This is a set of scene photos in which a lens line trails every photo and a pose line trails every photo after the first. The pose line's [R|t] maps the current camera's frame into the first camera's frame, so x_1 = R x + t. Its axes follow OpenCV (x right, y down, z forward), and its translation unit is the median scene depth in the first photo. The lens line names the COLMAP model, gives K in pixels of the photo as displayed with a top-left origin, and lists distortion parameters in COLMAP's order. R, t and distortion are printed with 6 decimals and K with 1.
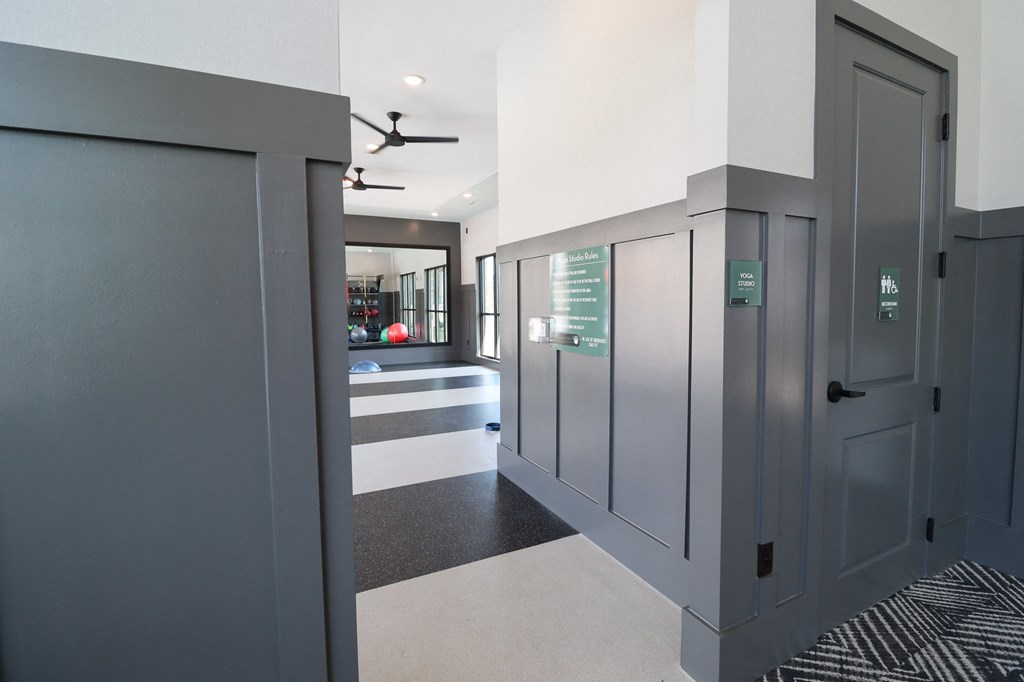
lens RADIAL K [[482.3, 0, 514.2], [0, 482.3, 324.9], [0, 0, 1]] dist [0.000530, -0.013465]
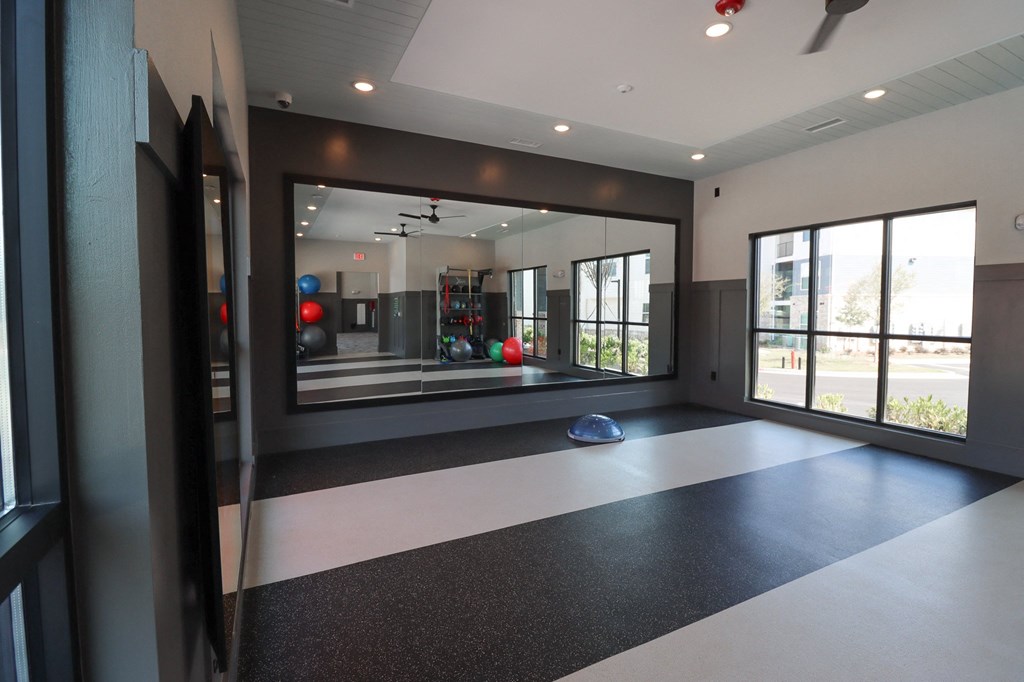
lens RADIAL K [[474.0, 0, 512.2], [0, 474.0, 330.6], [0, 0, 1]] dist [-0.000781, -0.012854]
pose [[0.999899, 0.014213, 0.000617, -0.239355], [-0.014216, 0.999878, 0.006430, -0.014415], [-0.000526, -0.006439, 0.999979, 0.272629]]
